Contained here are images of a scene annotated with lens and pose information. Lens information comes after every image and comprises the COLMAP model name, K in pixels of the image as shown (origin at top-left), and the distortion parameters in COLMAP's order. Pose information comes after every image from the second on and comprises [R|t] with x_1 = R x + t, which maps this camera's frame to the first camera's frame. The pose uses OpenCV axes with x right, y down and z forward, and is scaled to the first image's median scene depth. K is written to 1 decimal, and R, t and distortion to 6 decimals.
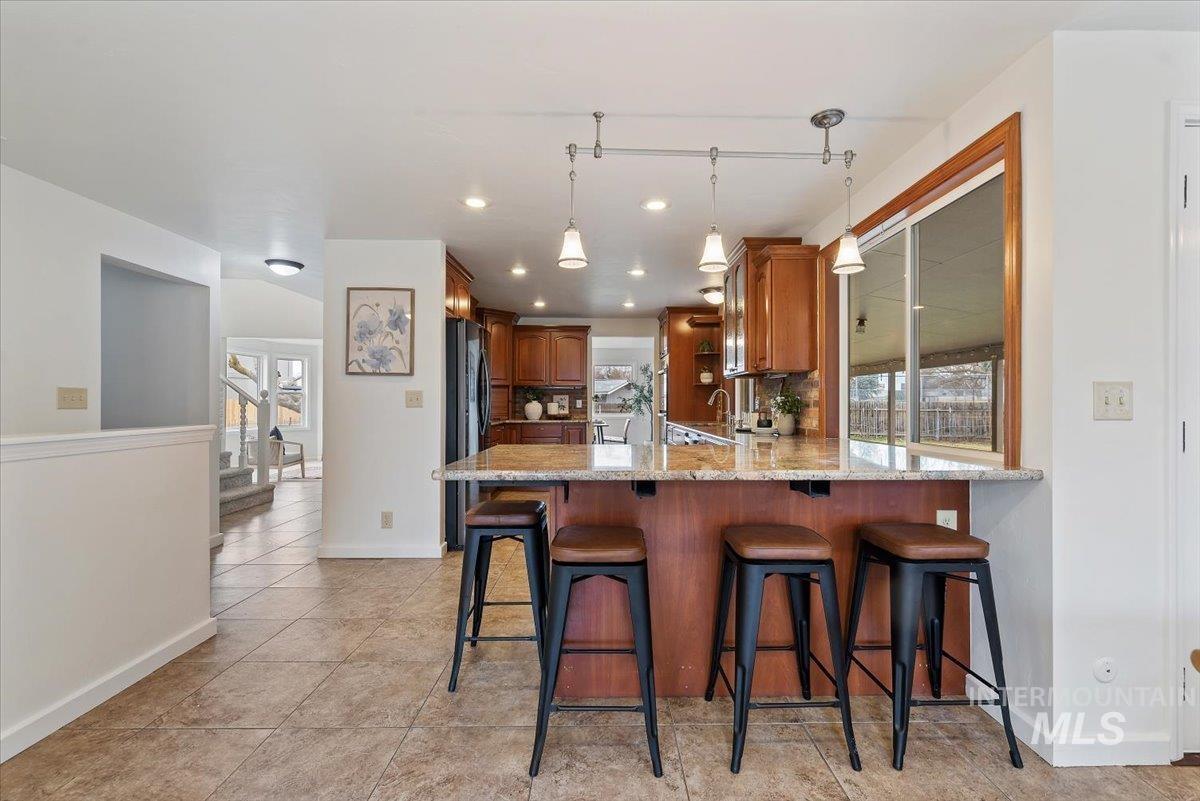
lens RADIAL K [[527.0, 0, 603.4], [0, 527.0, 402.5], [0, 0, 1]] dist [-0.000433, -0.000394]
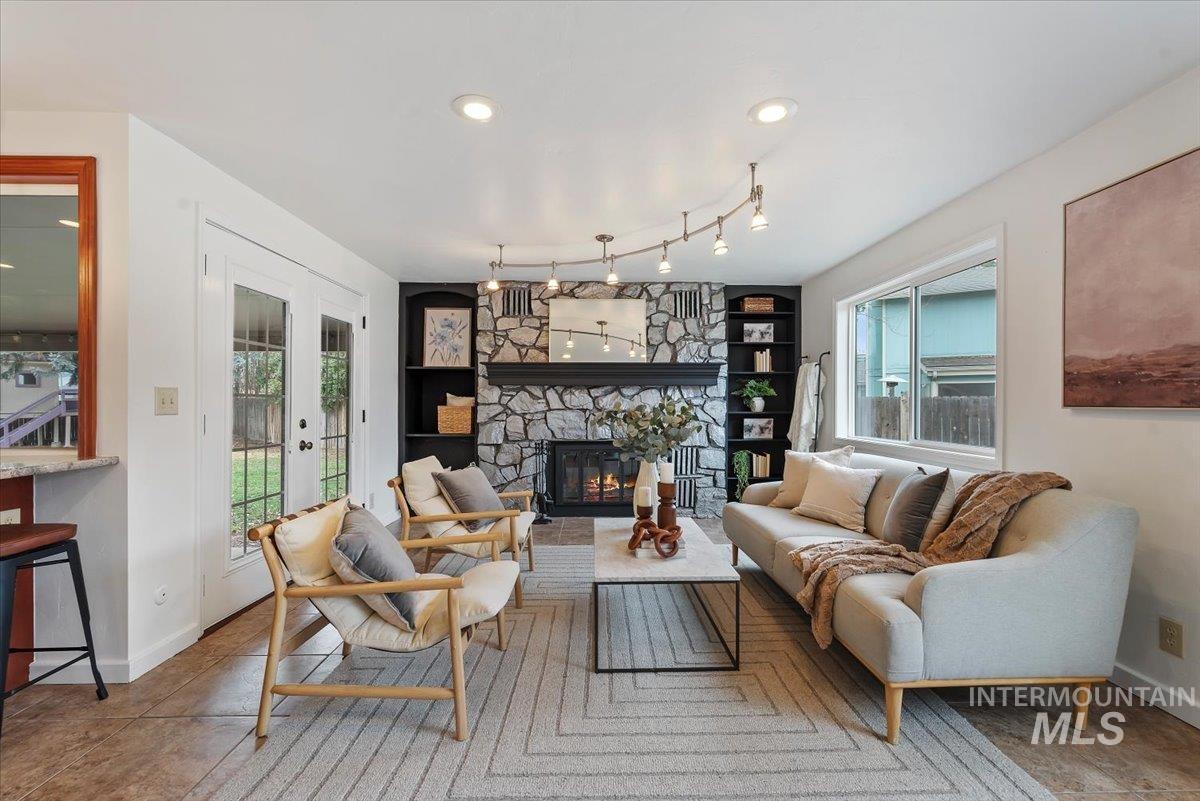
lens RADIAL K [[527.0, 0, 603.7], [0, 527.0, 402.3], [0, 0, 1]] dist [-0.000433, -0.000394]
pose [[-0.010150, -0.003782, 0.999941, -0.432540], [-0.005363, 0.999979, 0.003728, -0.011011], [-0.999934, -0.005325, -0.010170, -0.145214]]
